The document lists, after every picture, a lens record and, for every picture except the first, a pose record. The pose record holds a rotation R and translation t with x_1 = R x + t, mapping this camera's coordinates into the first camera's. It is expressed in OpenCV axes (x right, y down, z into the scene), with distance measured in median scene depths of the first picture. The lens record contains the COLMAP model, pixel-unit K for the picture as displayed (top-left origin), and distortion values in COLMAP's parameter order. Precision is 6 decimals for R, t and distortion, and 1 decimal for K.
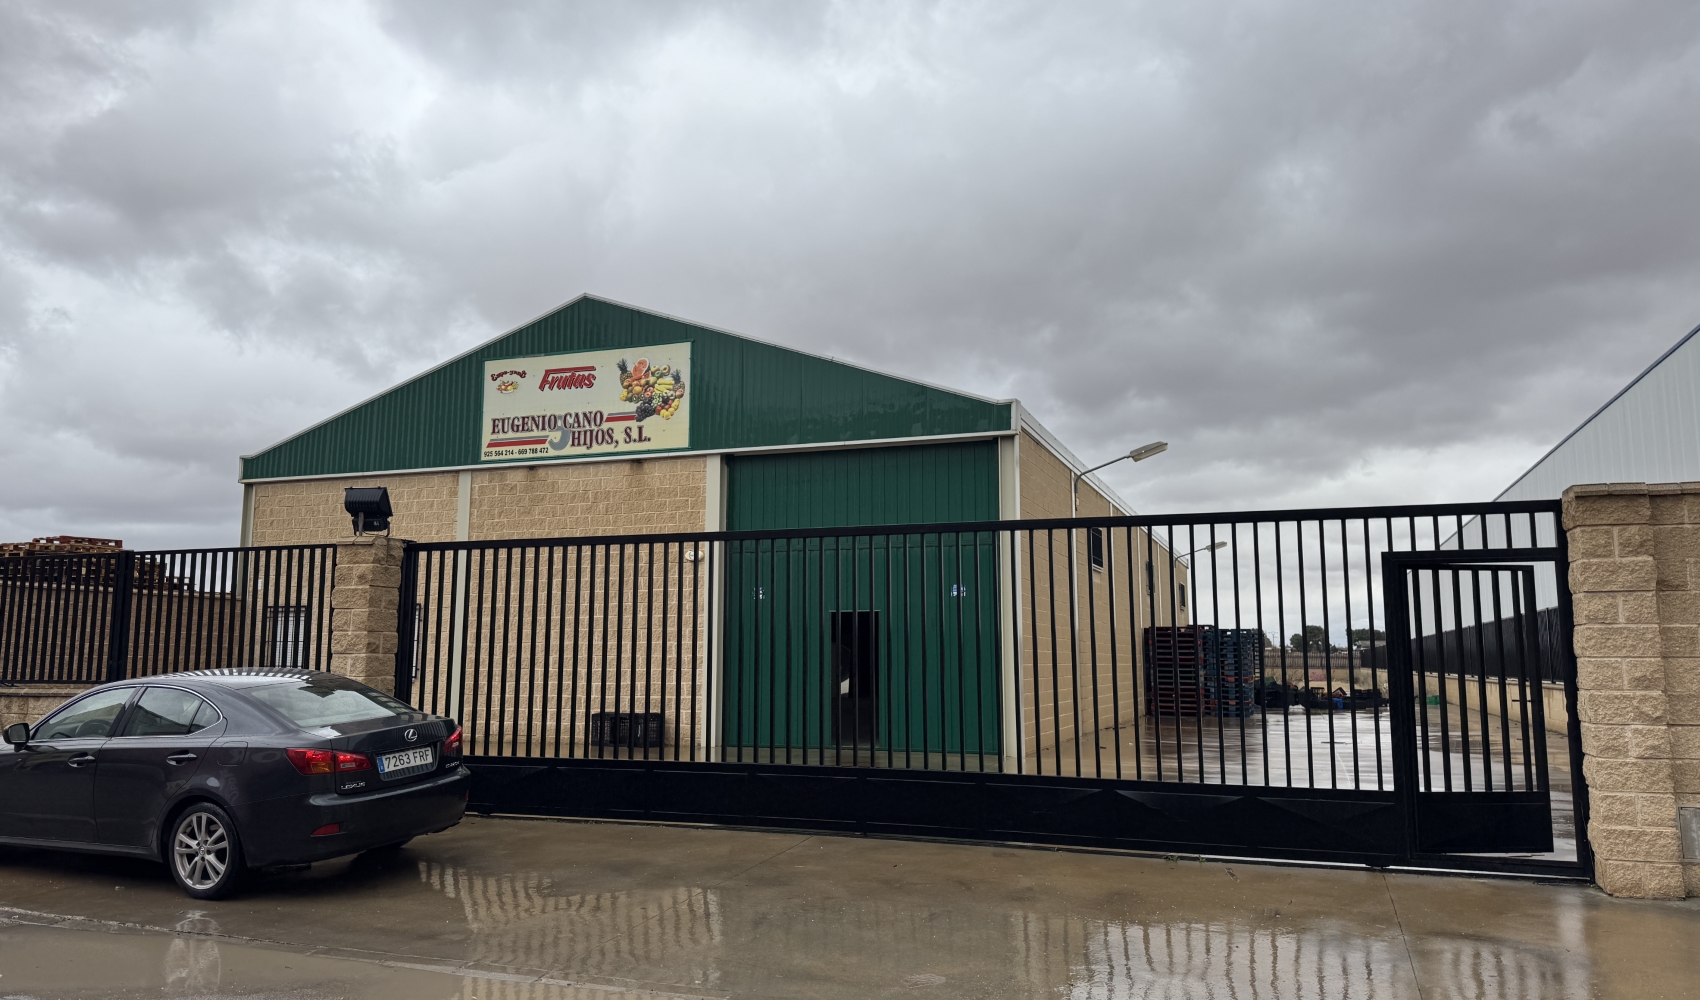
lens RADIAL K [[1238.2, 0, 837.5], [0, 1238.2, 503.2], [0, 0, 1]] dist [0.130558, -0.170747]
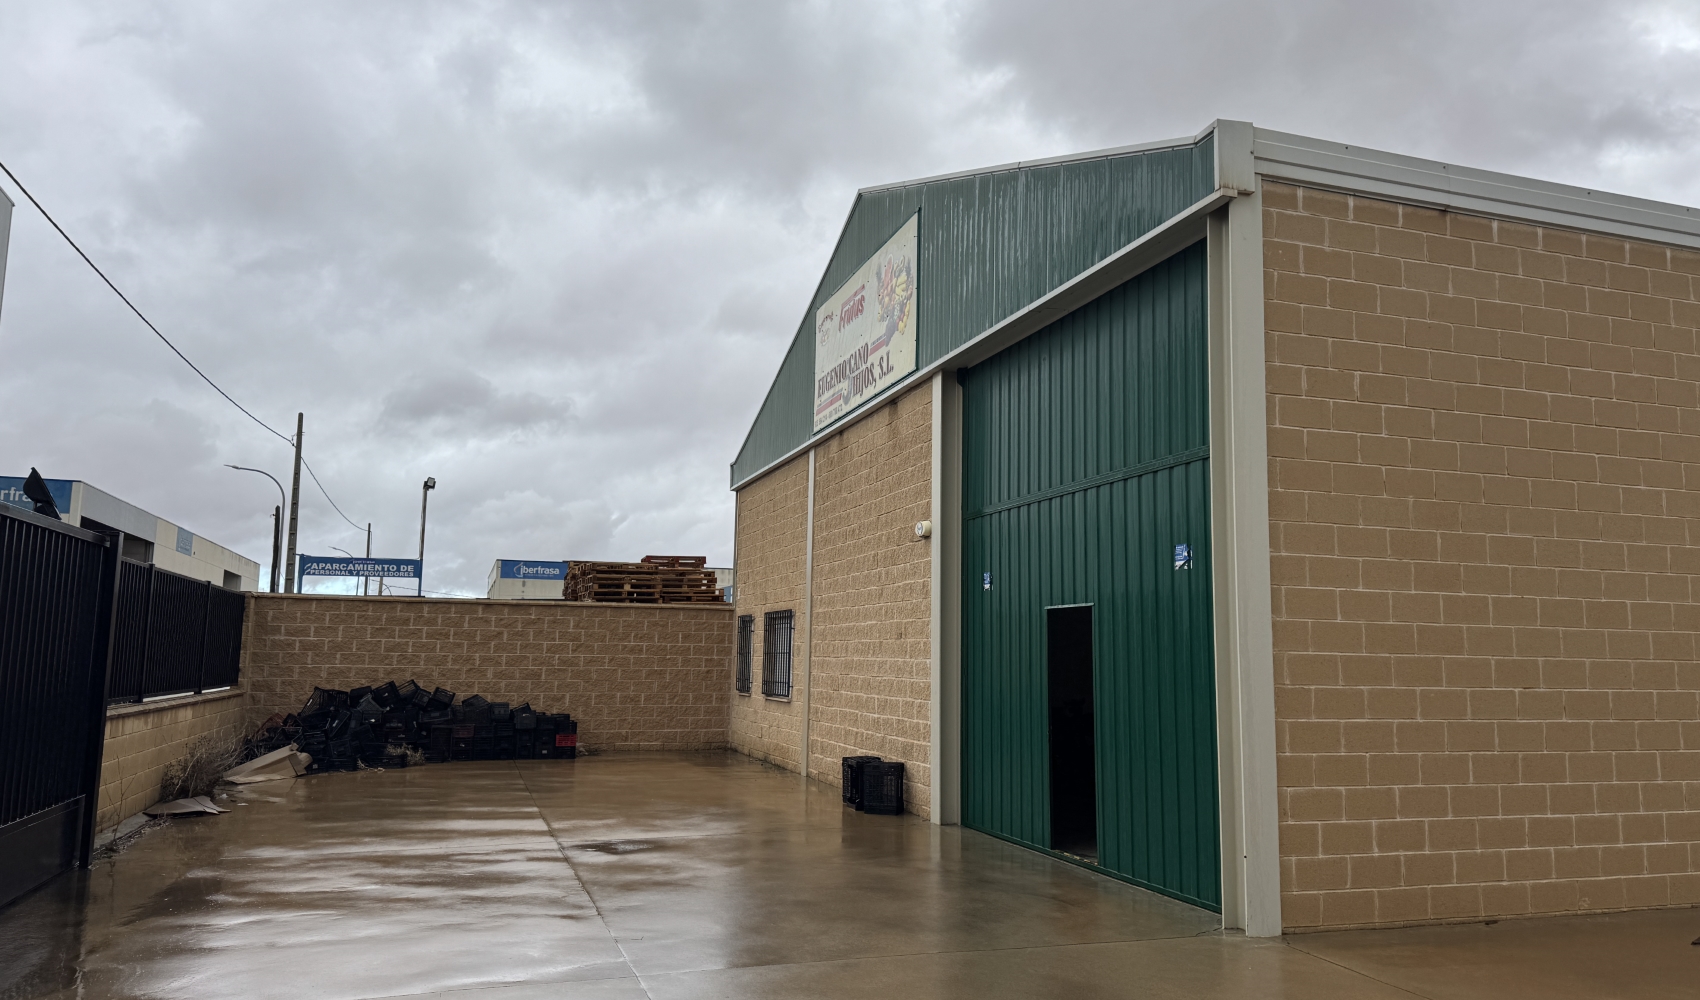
lens RADIAL K [[1186.2, 0, 852.0], [0, 1186.2, 510.9], [0, 0, 1]] dist [0.126468, -0.193501]
pose [[0.617677, -0.089400, -0.781334, 0.345737], [0.084062, 0.995331, -0.047430, 0.057822], [0.781926, -0.036384, 0.622308, 0.559063]]
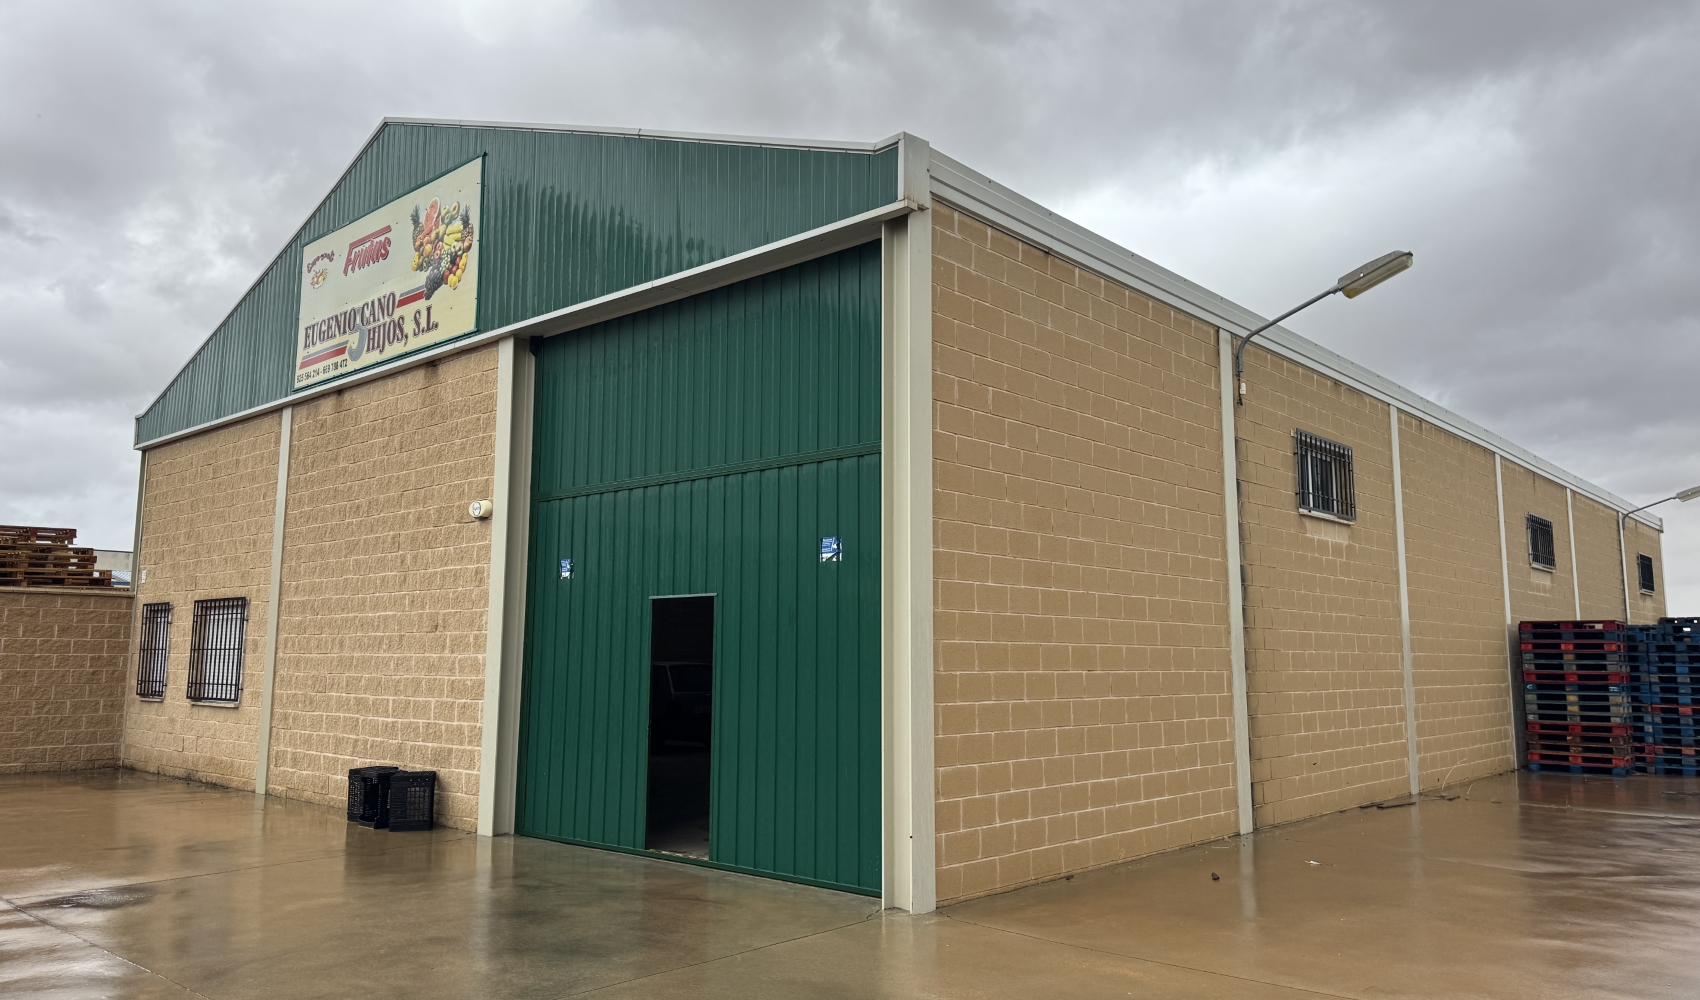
lens RADIAL K [[1187.7, 0, 838.2], [0, 1187.7, 497.3], [0, 0, 1]] dist [0.132545, -0.227601]
pose [[0.925197, -0.047461, -0.376509, 0.252773], [0.044790, 0.998871, -0.015850, 0.051993], [0.376836, -0.002199, 0.926277, 0.515635]]
